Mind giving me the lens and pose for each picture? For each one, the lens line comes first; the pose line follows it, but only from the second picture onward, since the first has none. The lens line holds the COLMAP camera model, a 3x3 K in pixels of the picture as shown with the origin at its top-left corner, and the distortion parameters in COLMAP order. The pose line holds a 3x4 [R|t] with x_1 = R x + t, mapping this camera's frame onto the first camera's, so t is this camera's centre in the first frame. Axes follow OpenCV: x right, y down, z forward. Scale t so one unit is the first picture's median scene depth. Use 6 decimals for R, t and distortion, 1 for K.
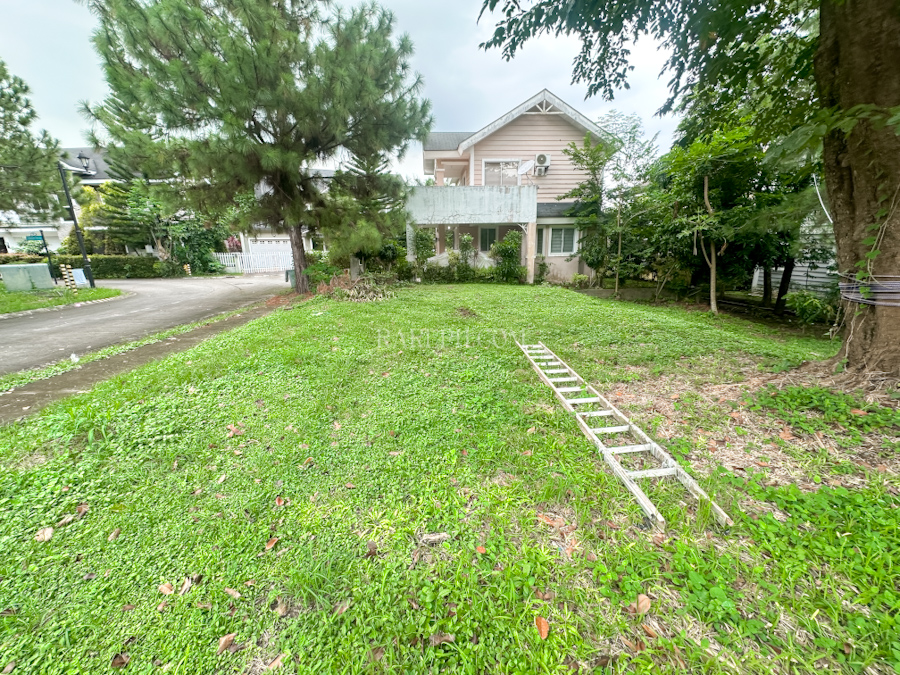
lens RADIAL K [[362.4, 0, 448.5], [0, 362.4, 340.2], [0, 0, 1]] dist [0.000959, -0.000084]
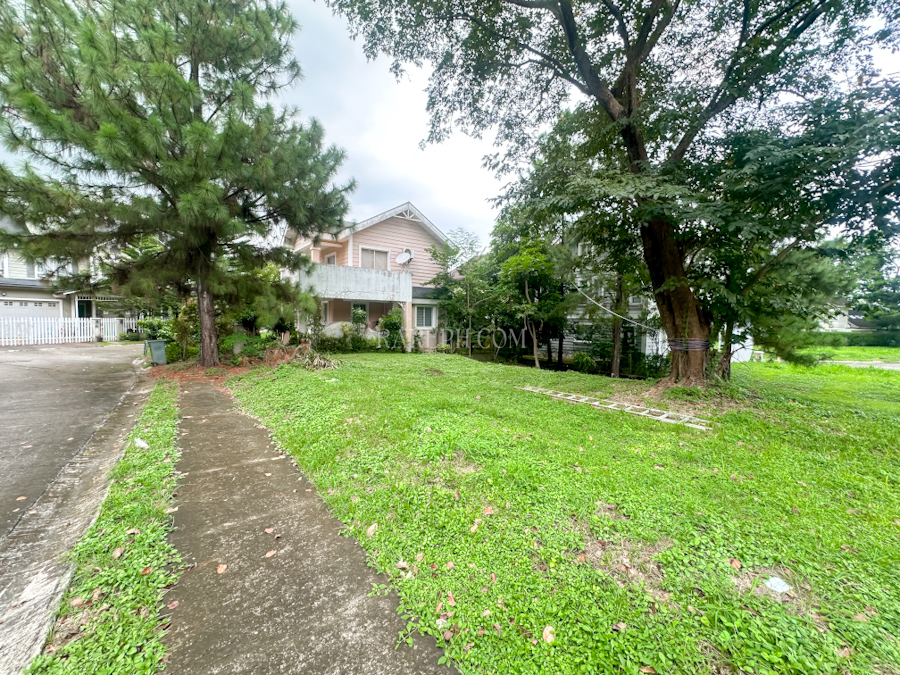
lens RADIAL K [[362.4, 0, 448.2], [0, 362.4, 338.9], [0, 0, 1]] dist [0.000959, -0.000084]
pose [[0.841385, 0.000295, 0.540437, -0.302255], [0.107081, 0.980083, -0.167246, 0.009270], [-0.529722, 0.198589, 0.824595, -0.029810]]
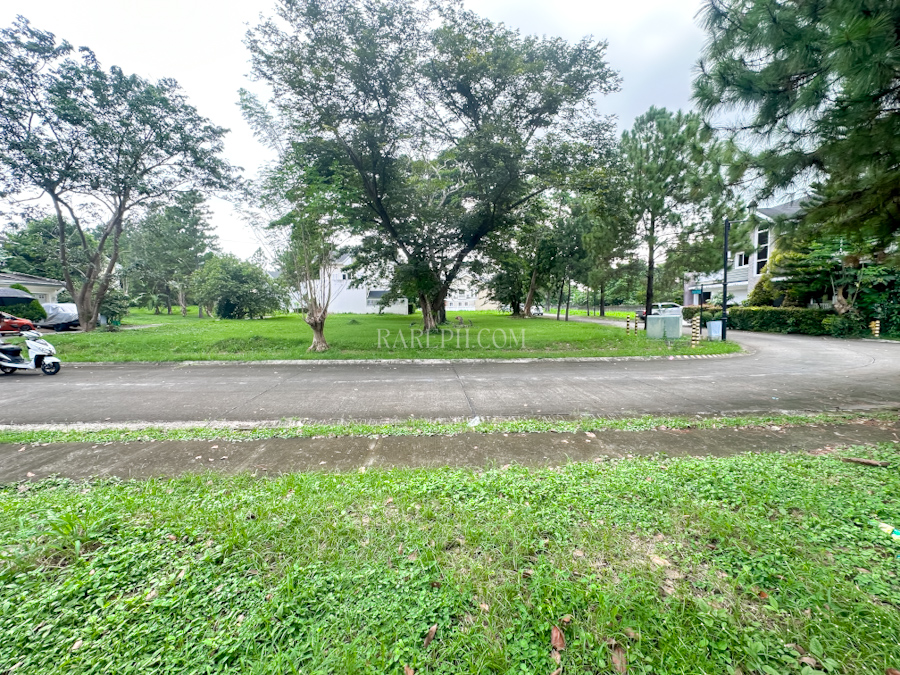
lens RADIAL K [[362.4, 0, 446.3], [0, 362.4, 333.8], [0, 0, 1]] dist [0.000959, -0.000084]
pose [[0.009858, 0.083125, -0.996490, -0.054330], [-0.234129, 0.969030, 0.078518, -0.075285], [0.972156, 0.232533, 0.029014, 0.294654]]
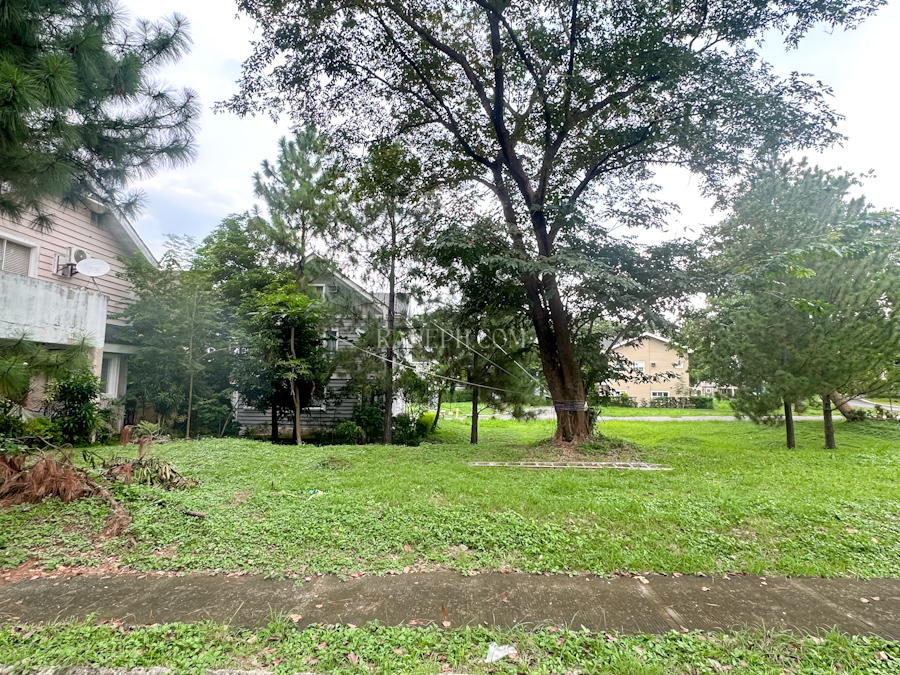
lens RADIAL K [[480.1, 0, 454.6], [0, 480.1, 338.4], [0, 0, 1]] dist [0.001464, -0.000159]
pose [[0.101622, 0.112678, 0.988421, -0.547180], [0.233406, 0.963131, -0.133792, -0.077310], [-0.967055, 0.244299, 0.071575, 0.316737]]
